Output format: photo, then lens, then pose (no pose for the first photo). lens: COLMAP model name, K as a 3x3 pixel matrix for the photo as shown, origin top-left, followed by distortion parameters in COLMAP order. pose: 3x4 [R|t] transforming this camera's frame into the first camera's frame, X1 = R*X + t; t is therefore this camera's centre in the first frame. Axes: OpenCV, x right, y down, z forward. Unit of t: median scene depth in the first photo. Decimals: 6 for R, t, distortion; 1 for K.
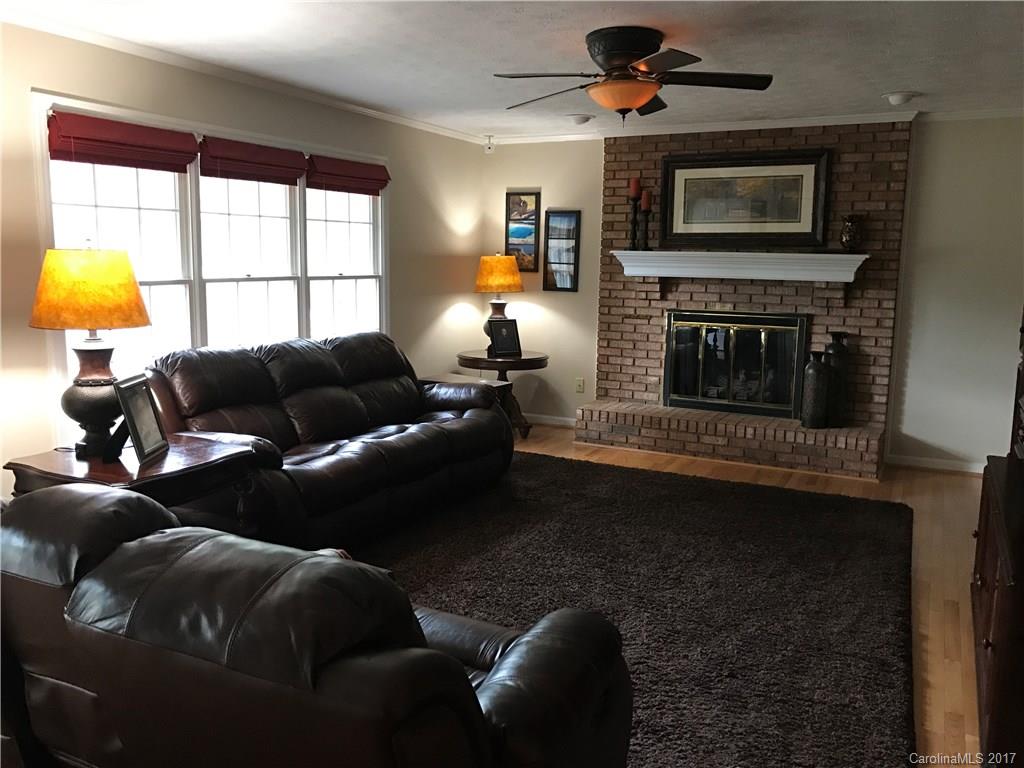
lens RADIAL K [[850.0, 0, 518.0], [0, 850.0, 380.1], [0, 0, 1]] dist [0.029981, -0.011247]
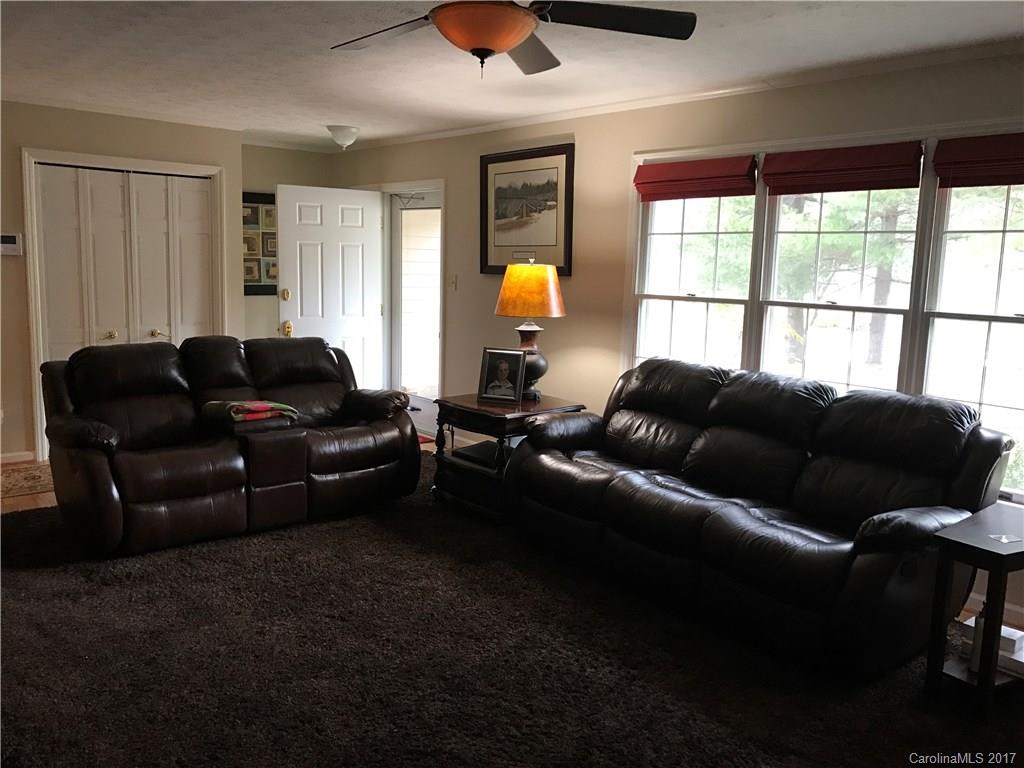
lens RADIAL K [[850.0, 0, 518.0], [0, 850.0, 380.1], [0, 0, 1]] dist [0.029981, -0.011247]
pose [[-0.394064, 0.100056, -0.913620, 0.661309], [-0.175517, 0.967569, 0.181668, -0.162713], [0.902168, 0.231945, -0.363723, 1.156117]]
